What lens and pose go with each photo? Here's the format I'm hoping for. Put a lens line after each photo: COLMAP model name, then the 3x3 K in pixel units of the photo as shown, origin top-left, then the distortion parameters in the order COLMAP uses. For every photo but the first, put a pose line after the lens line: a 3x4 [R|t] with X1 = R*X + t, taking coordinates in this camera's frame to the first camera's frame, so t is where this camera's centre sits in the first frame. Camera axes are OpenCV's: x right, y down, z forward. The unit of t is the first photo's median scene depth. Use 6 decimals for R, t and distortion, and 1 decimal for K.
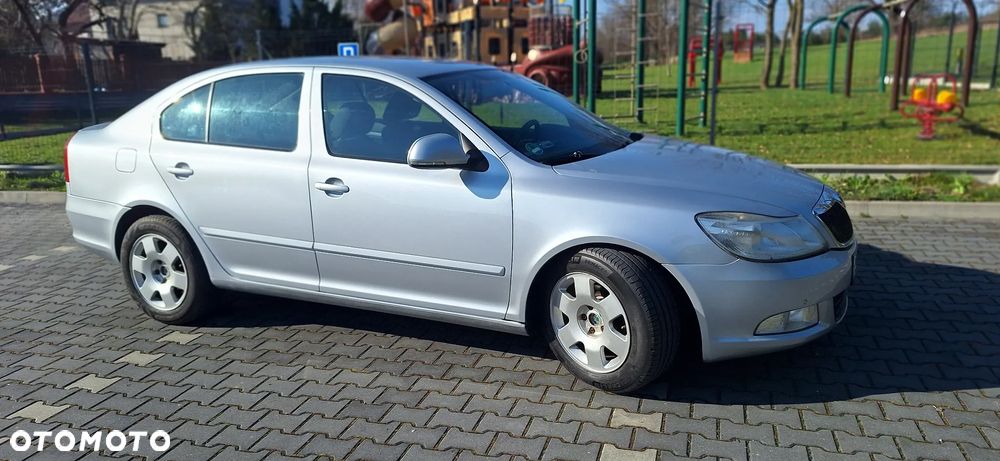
lens RADIAL K [[725.2, 0, 502.9], [0, 725.2, 232.4], [0, 0, 1]] dist [0.066126, -0.053378]
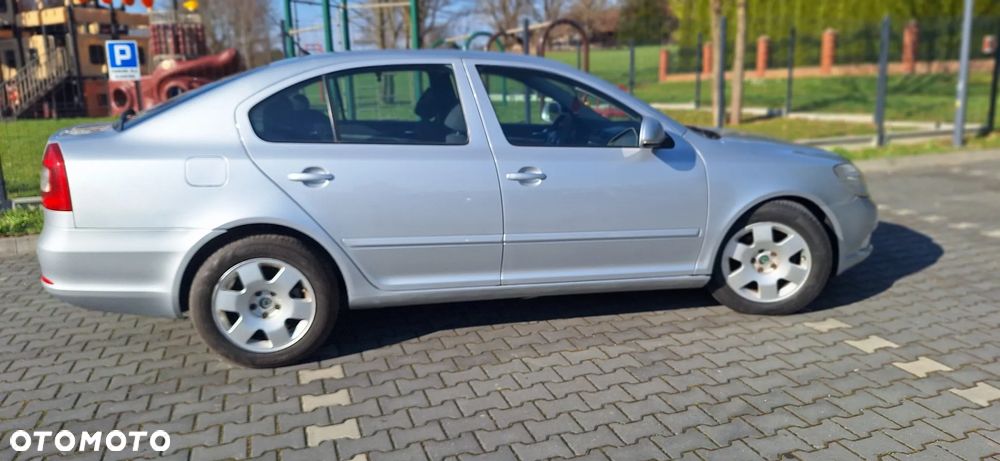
lens RADIAL K [[725.2, 0, 490.9], [0, 725.2, 247.2], [0, 0, 1]] dist [0.066126, -0.053378]
pose [[0.803814, -0.126330, 0.581313, -0.858683], [0.131096, 0.990785, 0.034043, -0.005520], [-0.580257, 0.048843, 0.812968, 0.218240]]
